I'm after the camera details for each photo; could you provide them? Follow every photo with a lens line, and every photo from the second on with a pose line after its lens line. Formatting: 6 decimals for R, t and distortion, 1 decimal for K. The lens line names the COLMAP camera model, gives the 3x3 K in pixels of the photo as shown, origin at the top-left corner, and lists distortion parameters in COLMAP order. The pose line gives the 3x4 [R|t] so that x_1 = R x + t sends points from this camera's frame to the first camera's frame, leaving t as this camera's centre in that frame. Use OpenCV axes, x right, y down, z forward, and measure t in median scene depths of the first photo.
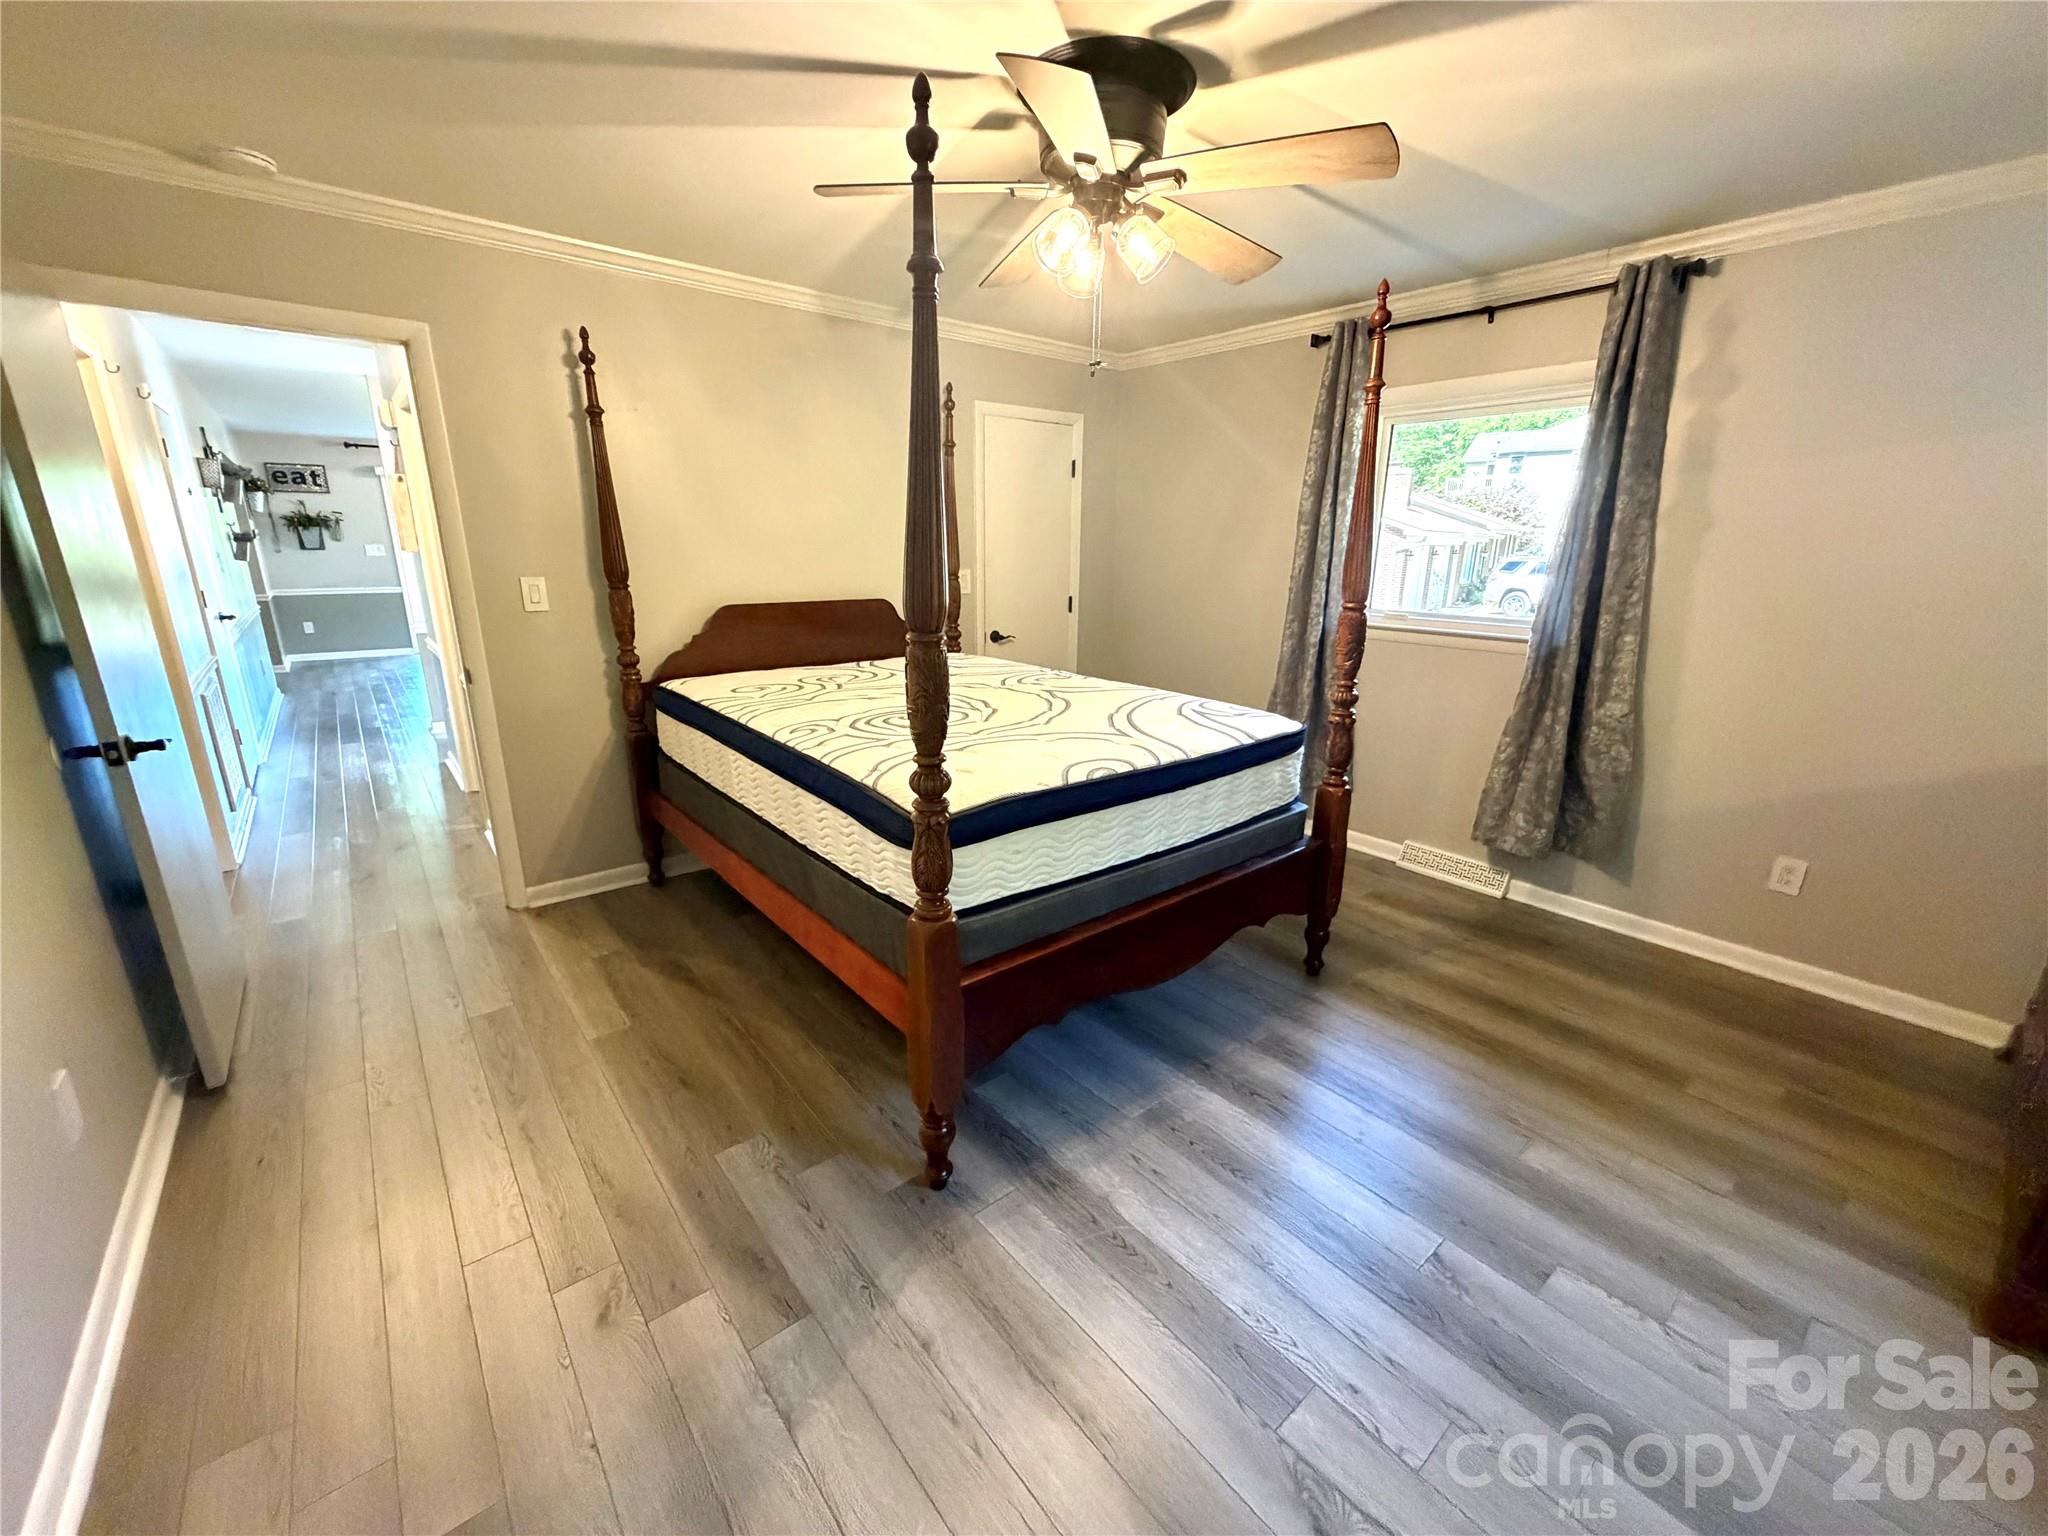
lens RADIAL K [[815.0, 0, 1017.8], [0, 815.0, 773.1], [0, 0, 1]] dist [-0.001296, 0.000168]
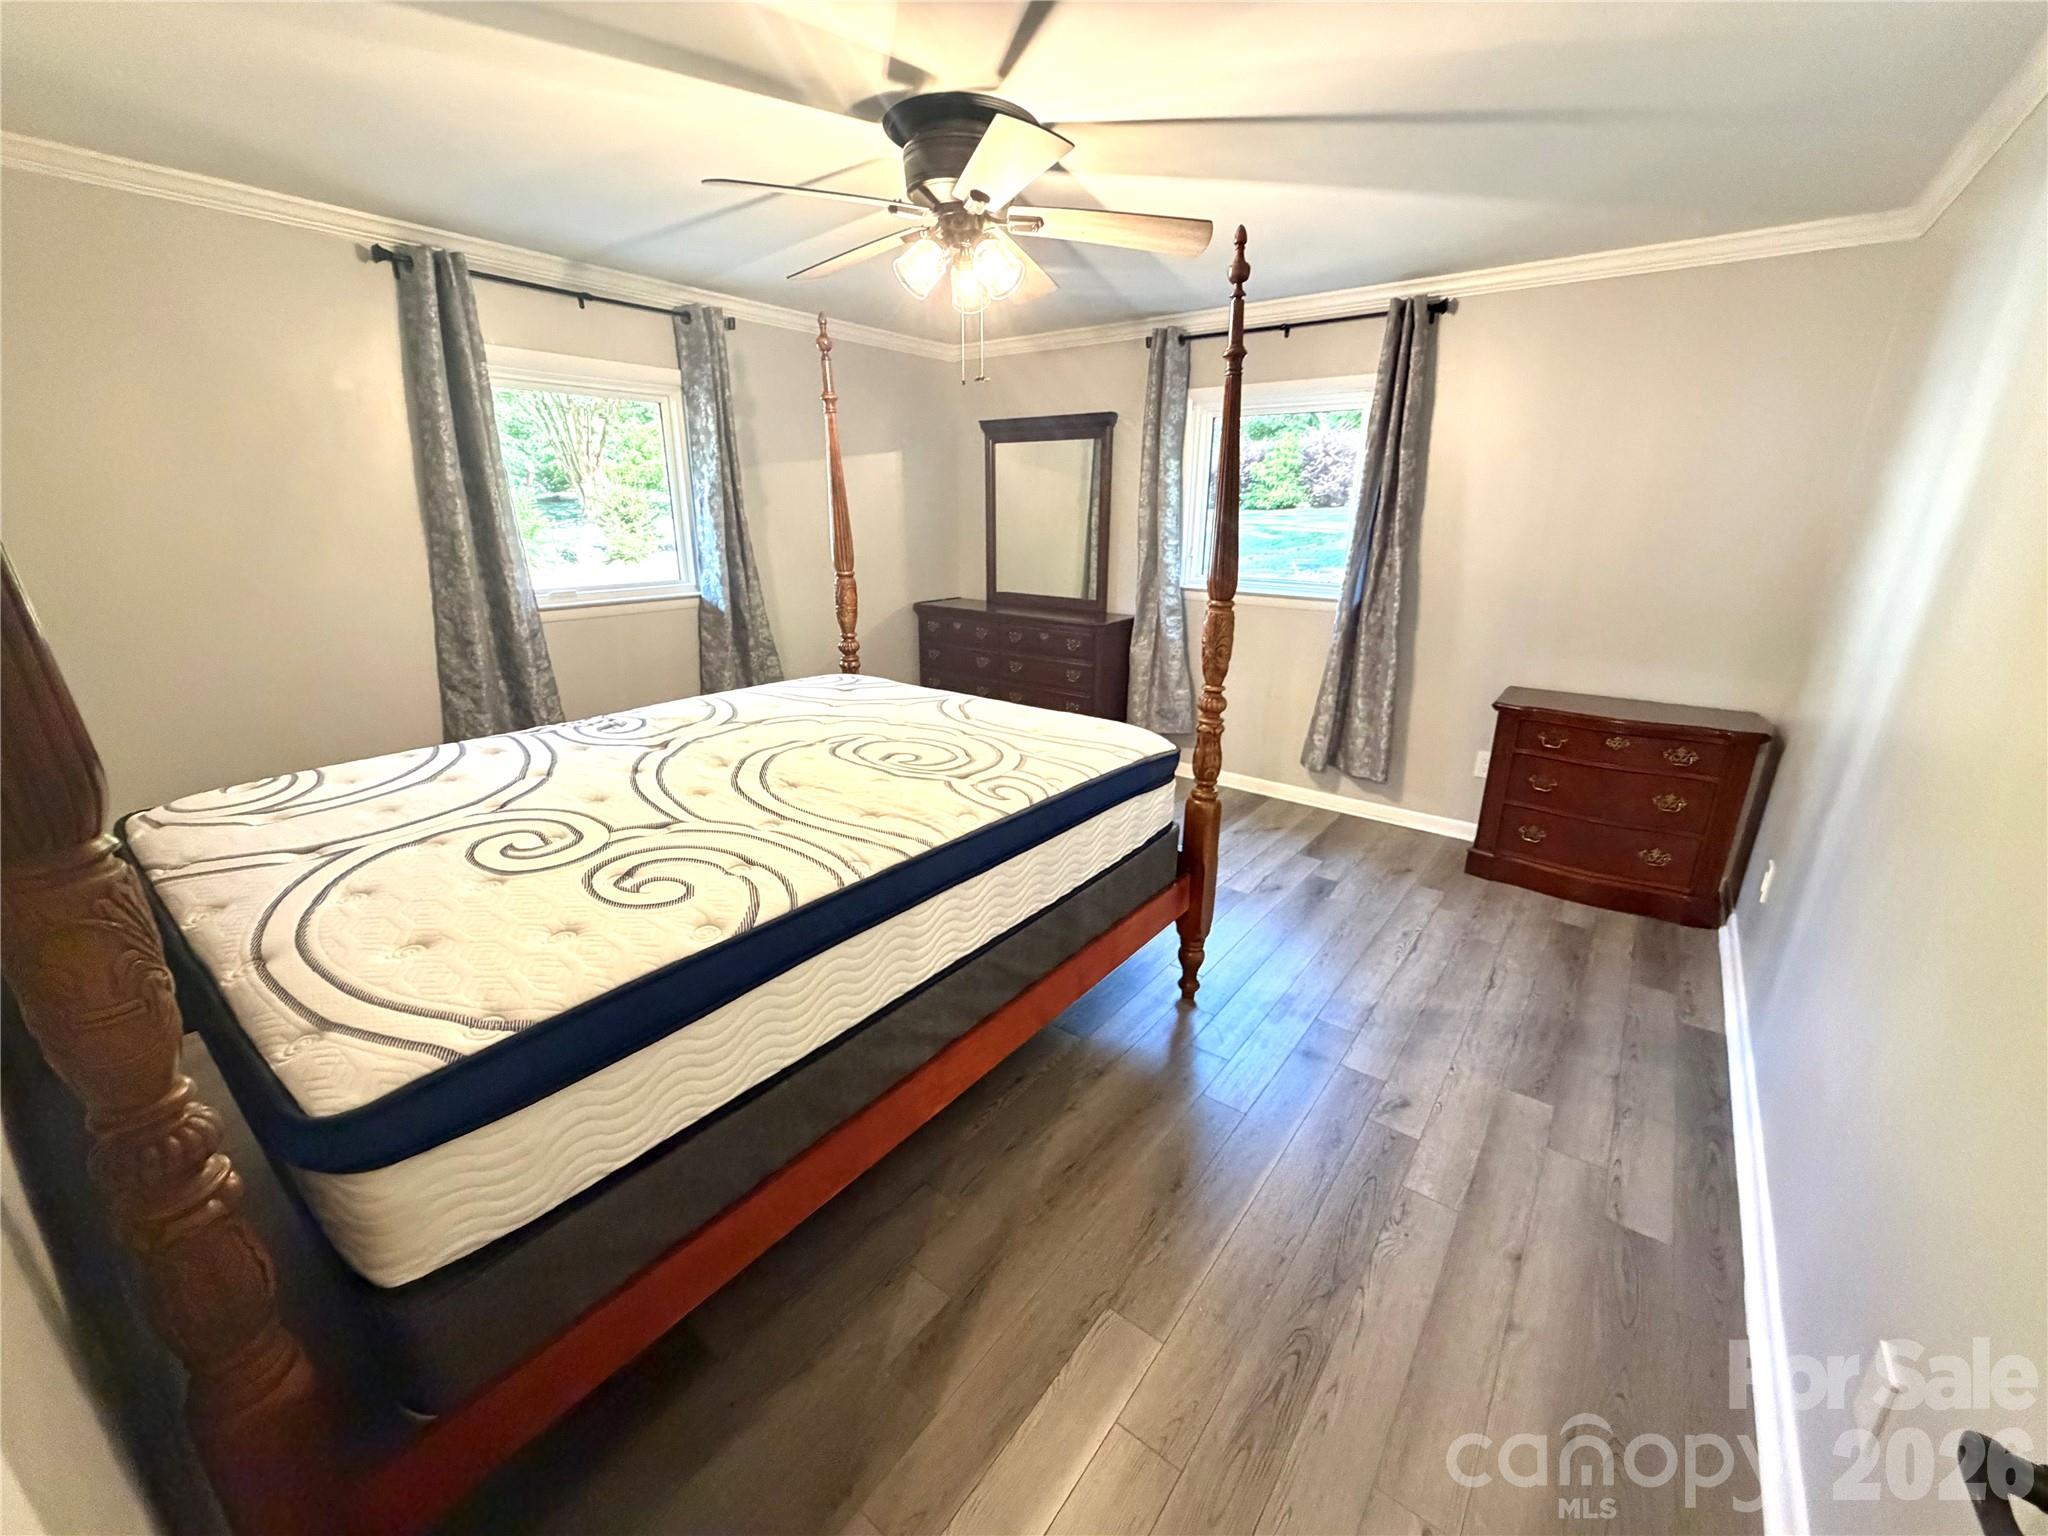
lens RADIAL K [[815.0, 0, 1017.8], [0, 815.0, 773.1], [0, 0, 1]] dist [-0.001296, 0.000168]
pose [[-0.228671, -0.305337, 0.924380, -0.865518], [0.252606, 0.898405, 0.359246, -0.296935], [-0.940159, 0.315653, -0.128310, 0.954180]]
